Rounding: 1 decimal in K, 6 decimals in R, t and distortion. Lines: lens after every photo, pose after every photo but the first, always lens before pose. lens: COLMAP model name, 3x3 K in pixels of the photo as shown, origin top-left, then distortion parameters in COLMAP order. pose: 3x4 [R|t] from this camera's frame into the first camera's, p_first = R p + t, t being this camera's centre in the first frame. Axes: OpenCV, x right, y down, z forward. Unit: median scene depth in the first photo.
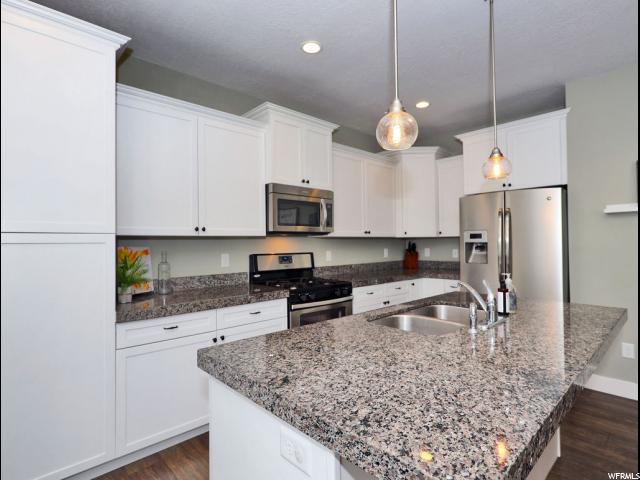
lens RADIAL K [[341.9, 0, 320.0], [0, 341.9, 240.0], [0, 0, 1]] dist [-0.000482, -0.000089]
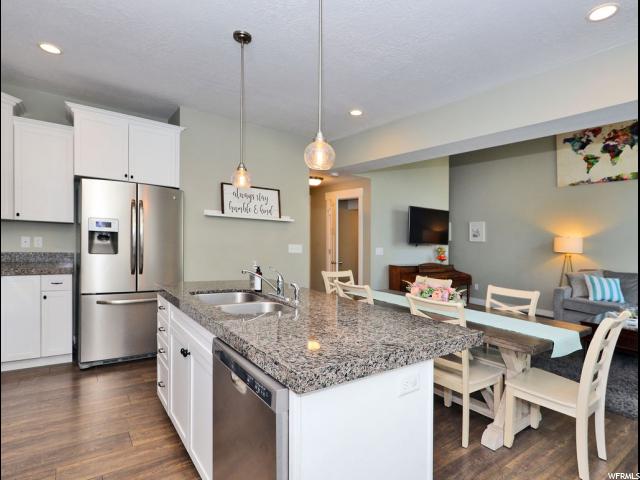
lens RADIAL K [[339.3, 0, 323.0], [0, 339.3, 233.2], [0, 0, 1]] dist [-0.001512, 0.000364]
pose [[0.125801, 0.033019, 0.991506, -1.301007], [-0.050295, 0.998373, -0.026866, 0.020620], [-0.990780, -0.046488, 0.127257, 0.985690]]
